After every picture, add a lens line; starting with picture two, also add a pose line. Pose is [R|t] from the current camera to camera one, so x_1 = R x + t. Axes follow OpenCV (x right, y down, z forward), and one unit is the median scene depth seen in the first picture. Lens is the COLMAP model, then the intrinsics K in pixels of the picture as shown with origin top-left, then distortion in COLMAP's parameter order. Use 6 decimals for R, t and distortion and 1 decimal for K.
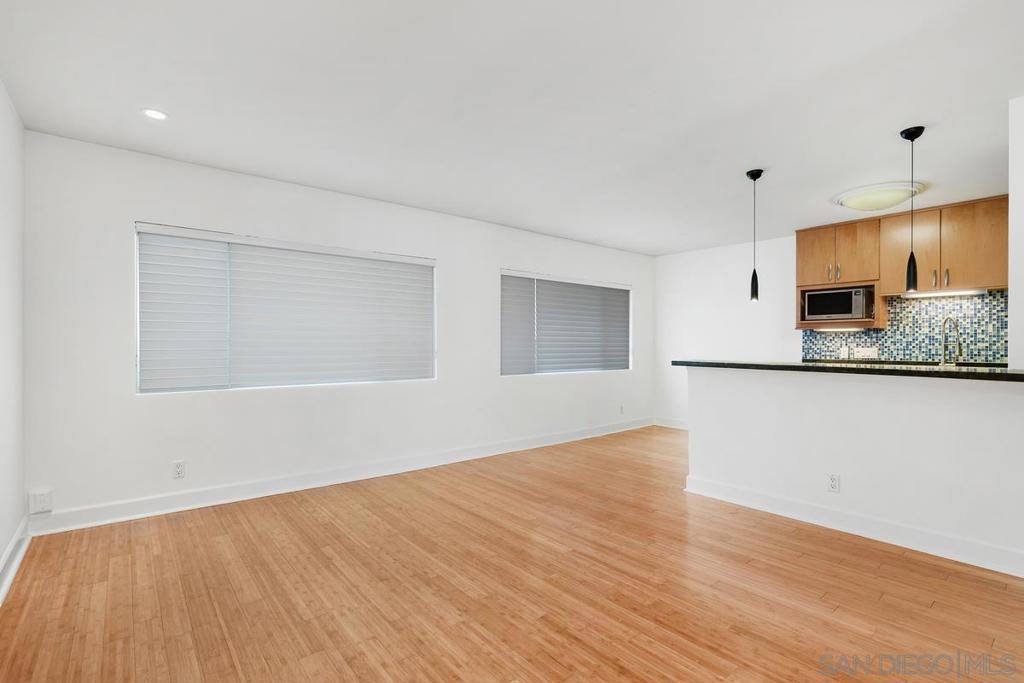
lens RADIAL K [[486.8, 0, 517.7], [0, 486.8, 344.4], [0, 0, 1]] dist [-0.012862, 0.001739]
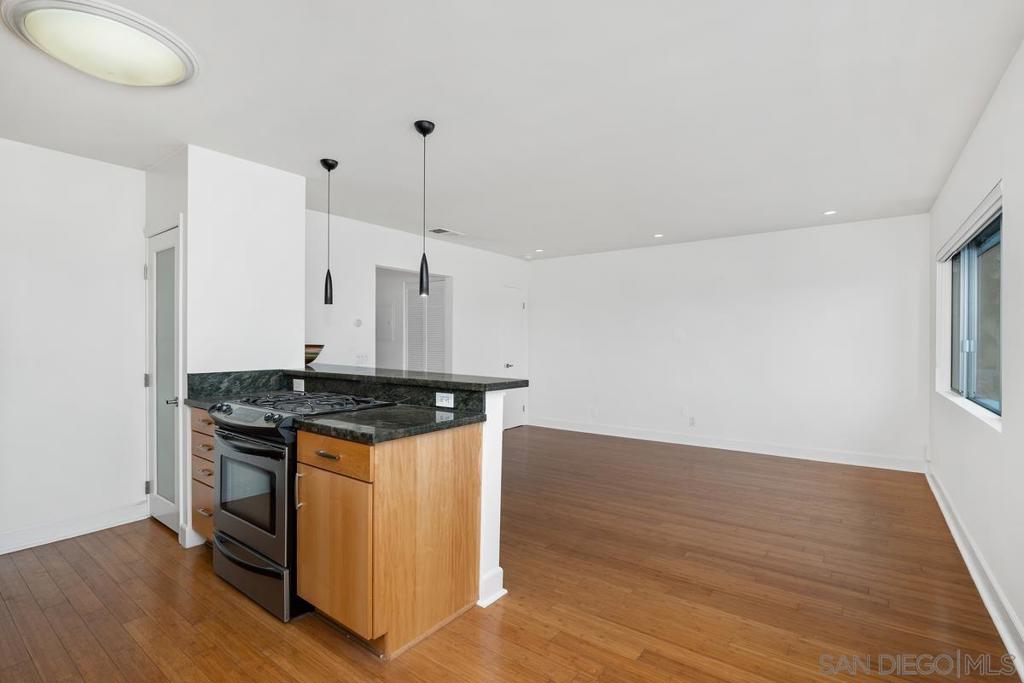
lens RADIAL K [[486.8, 0, 514.0], [0, 486.8, 334.8], [0, 0, 1]] dist [-0.012862, 0.001739]
pose [[-0.971296, -0.003928, -0.237840, 0.426201], [-0.000955, 0.999920, -0.012614, -0.016800], [0.237870, -0.012025, -0.971222, 1.418372]]
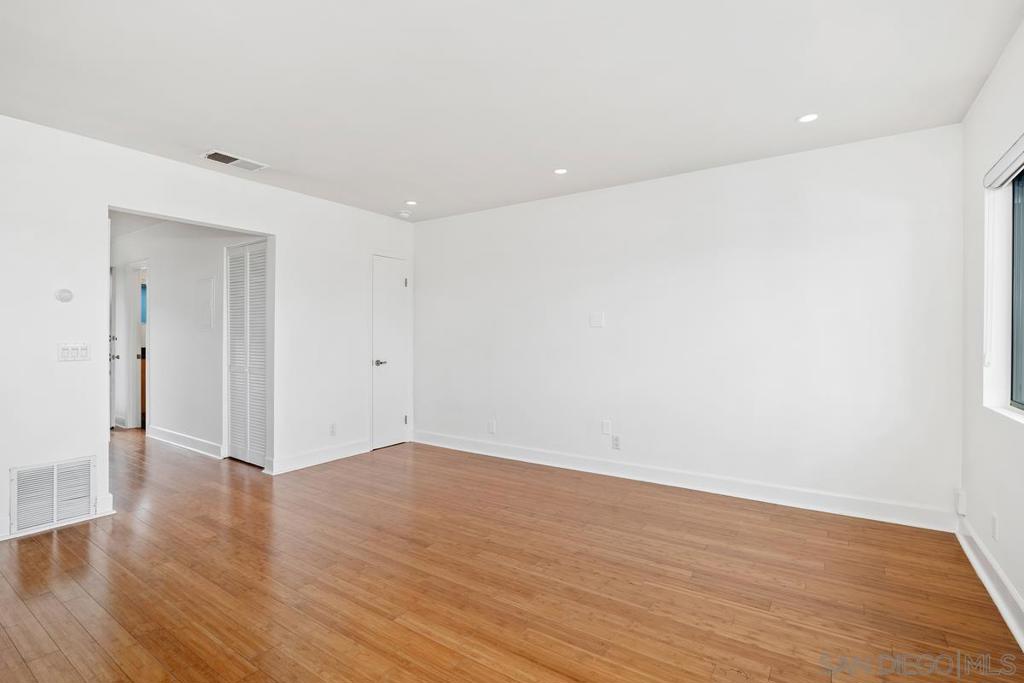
lens RADIAL K [[486.8, 0, 505.6], [0, 486.8, 339.6], [0, 0, 1]] dist [-0.012862, 0.001739]
pose [[-0.966363, -0.001029, -0.257179, 0.087907], [-0.002534, 0.999982, 0.005522, -0.000264], [0.257169, 0.005989, -0.966348, 1.096661]]
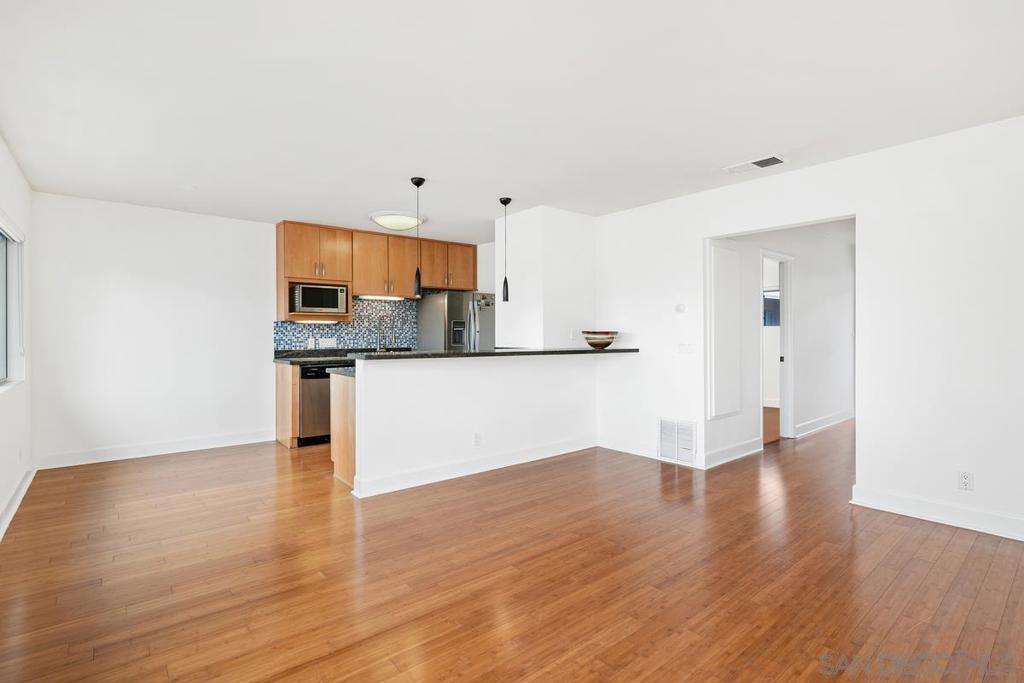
lens RADIAL K [[486.8, 0, 513.9], [0, 486.8, 338.9], [0, 0, 1]] dist [-0.012862, 0.001739]
pose [[0.005342, -0.013690, 0.999892, -0.493674], [0.001428, 0.999905, 0.013683, -0.007607], [-0.999985, 0.001355, 0.005361, 0.624649]]
